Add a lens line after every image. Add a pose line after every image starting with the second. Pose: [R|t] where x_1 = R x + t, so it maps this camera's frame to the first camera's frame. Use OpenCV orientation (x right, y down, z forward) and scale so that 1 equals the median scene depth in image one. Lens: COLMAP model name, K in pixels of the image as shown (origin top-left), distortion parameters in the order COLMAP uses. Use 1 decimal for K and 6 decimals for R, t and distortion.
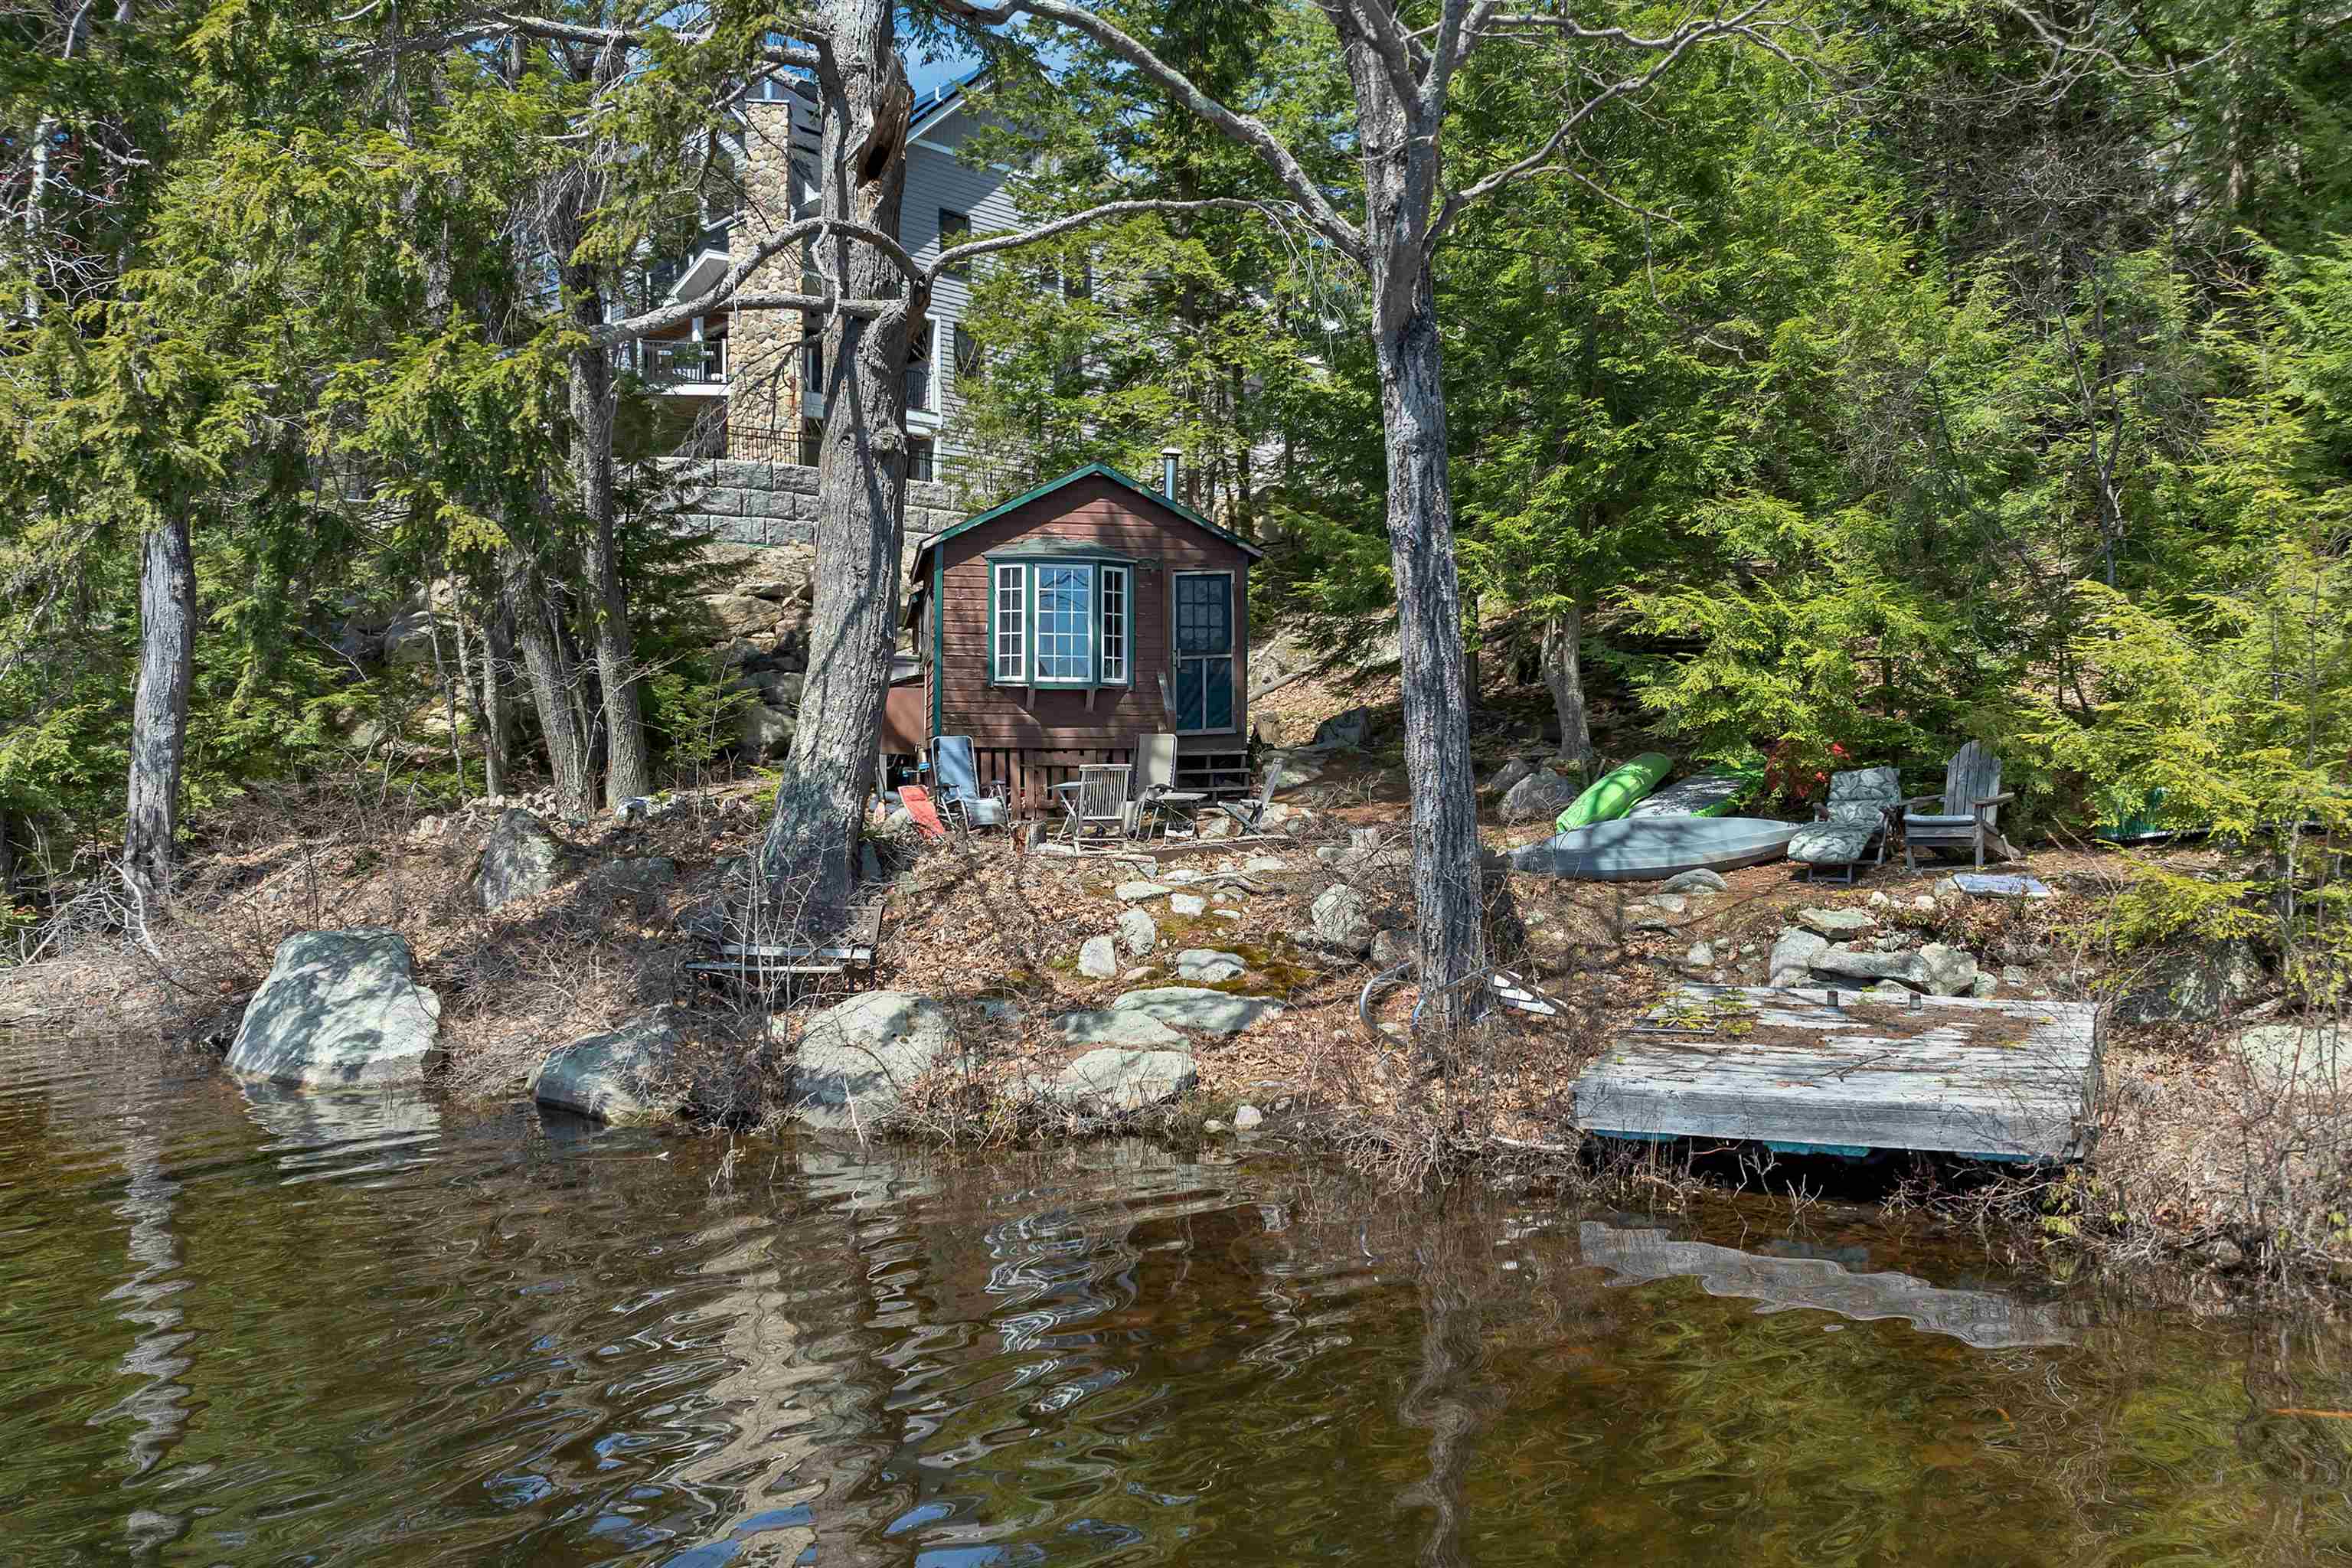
lens RADIAL K [[1715.8, 0, 1192.0], [0, 1715.8, 740.7], [0, 0, 1]] dist [-0.030105, -0.000422]
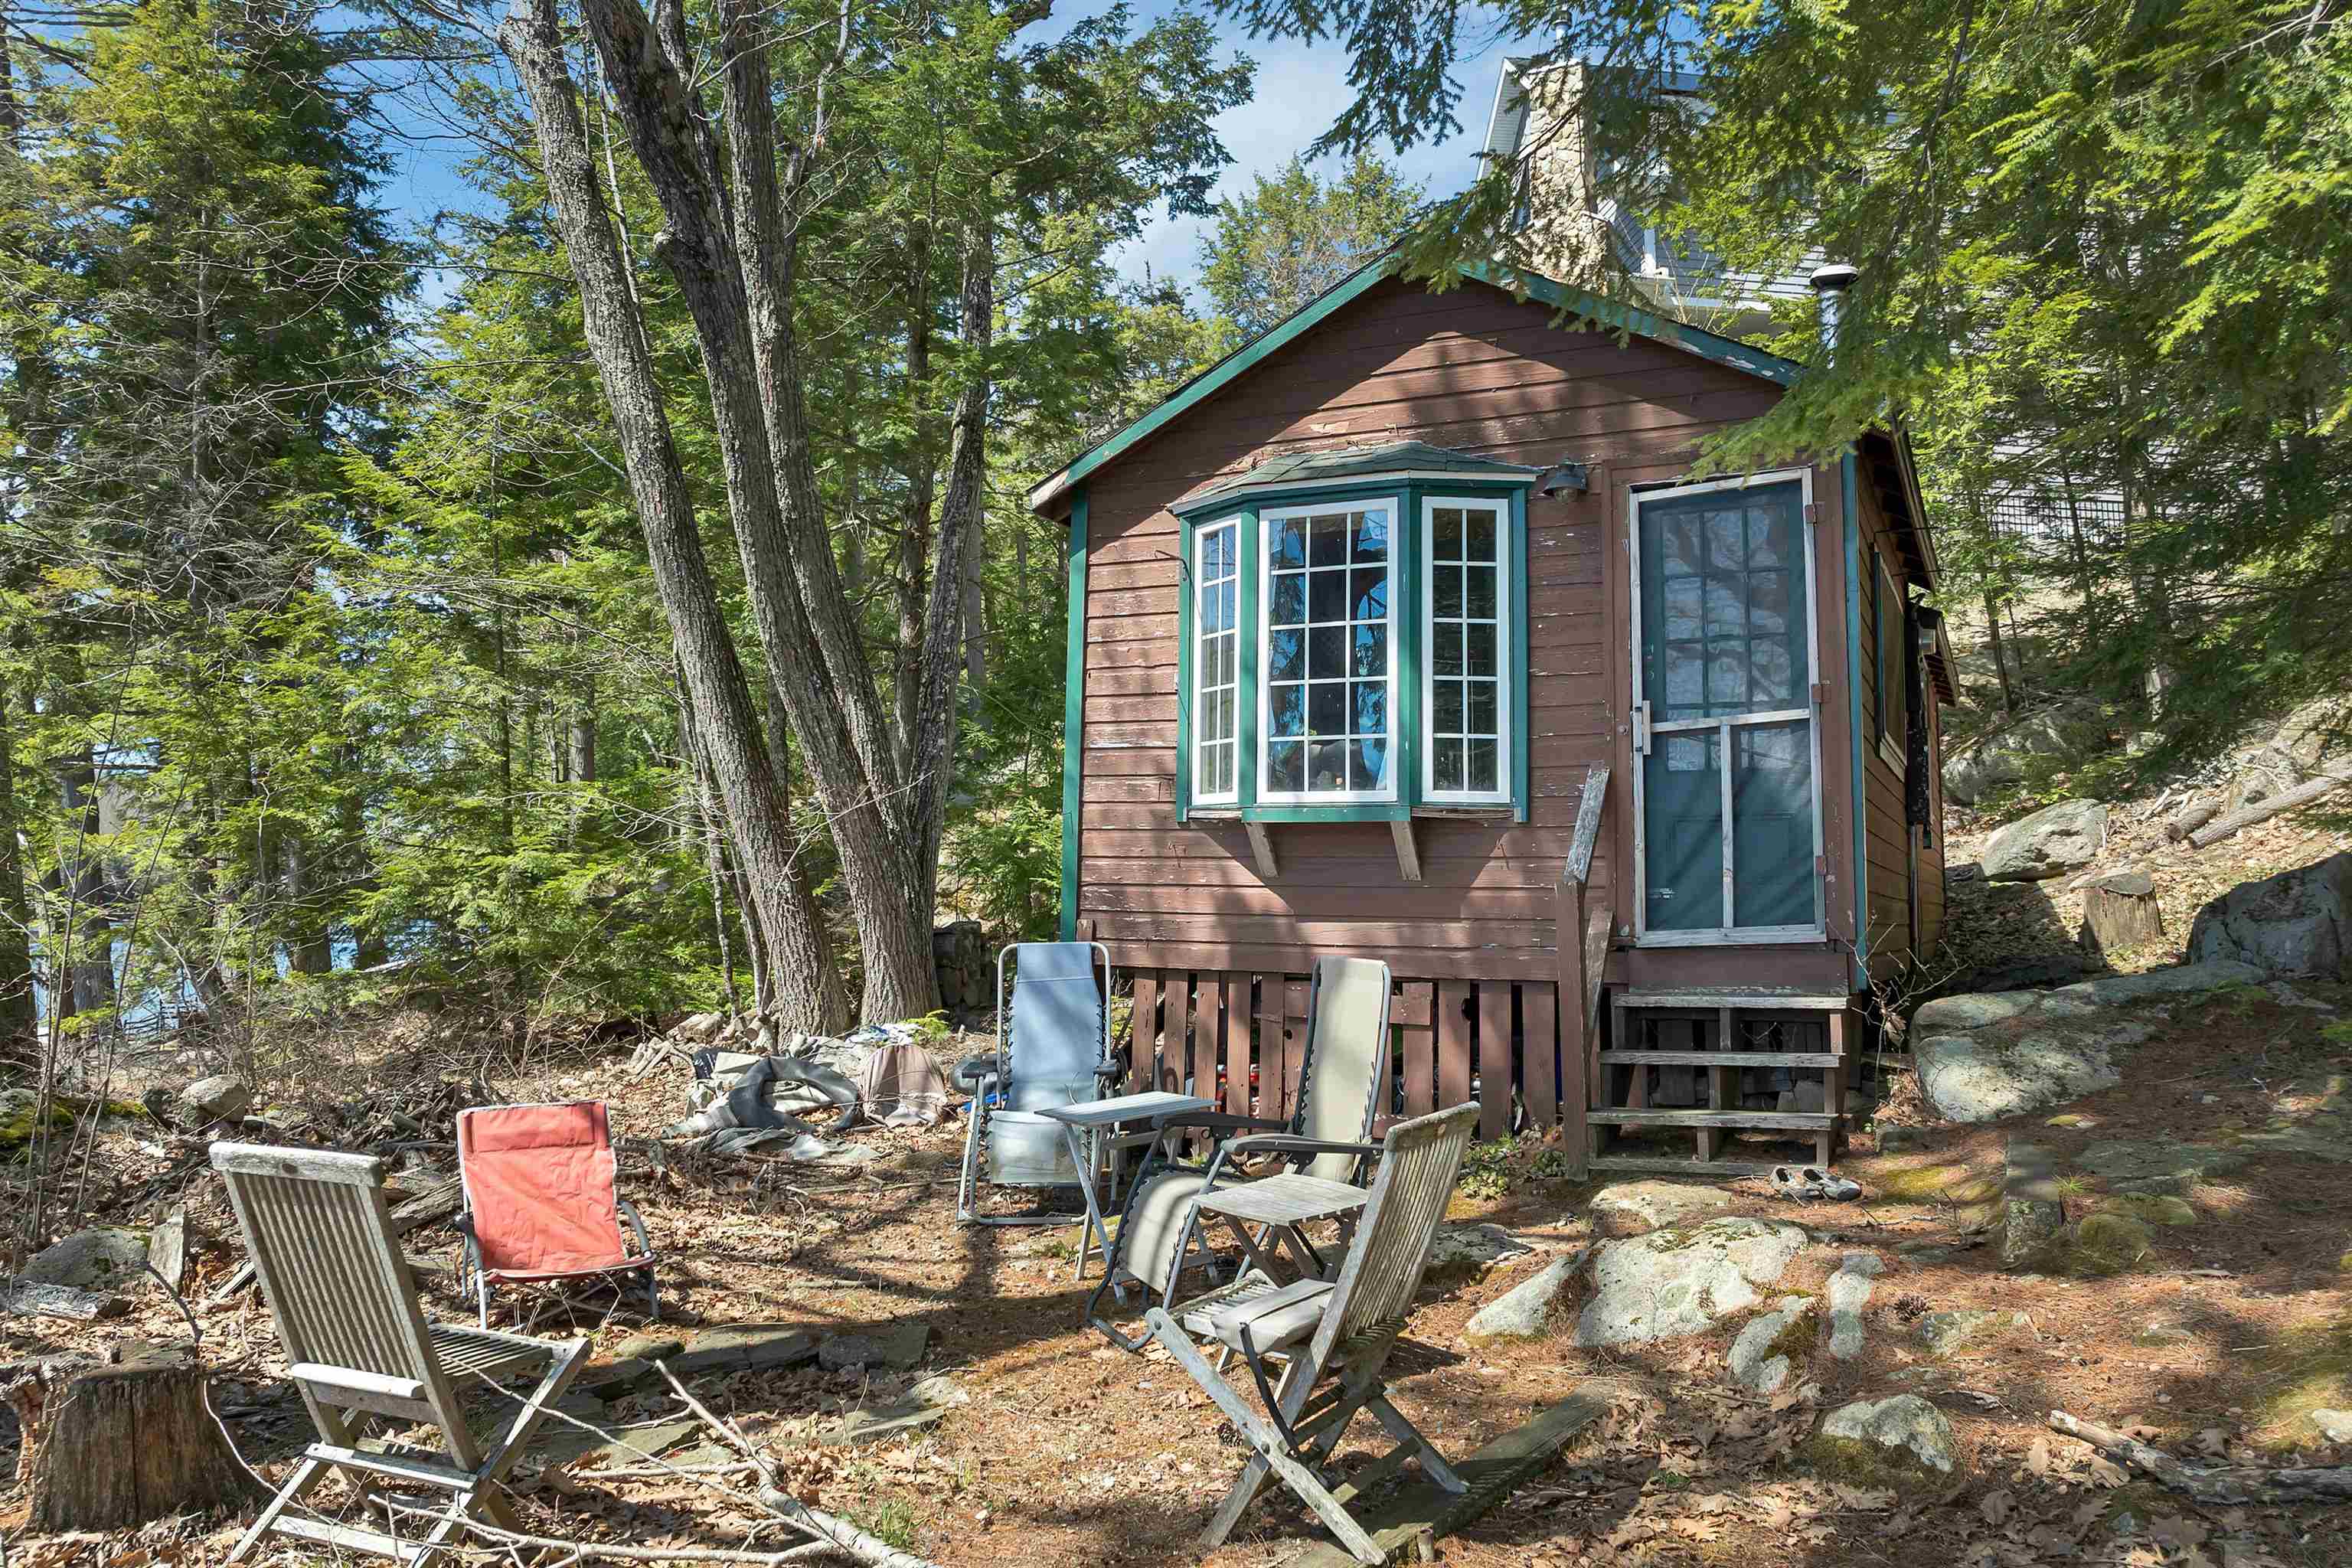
lens RADIAL K [[1715.8, 0, 1181.8], [0, 1715.8, 740.1], [0, 0, 1]] dist [-0.030105, -0.000422]
pose [[0.798077, -0.050401, -0.600443, 0.130040], [-0.002345, 0.996228, -0.086739, -0.014776], [0.602550, 0.070632, 0.794949, 0.664477]]
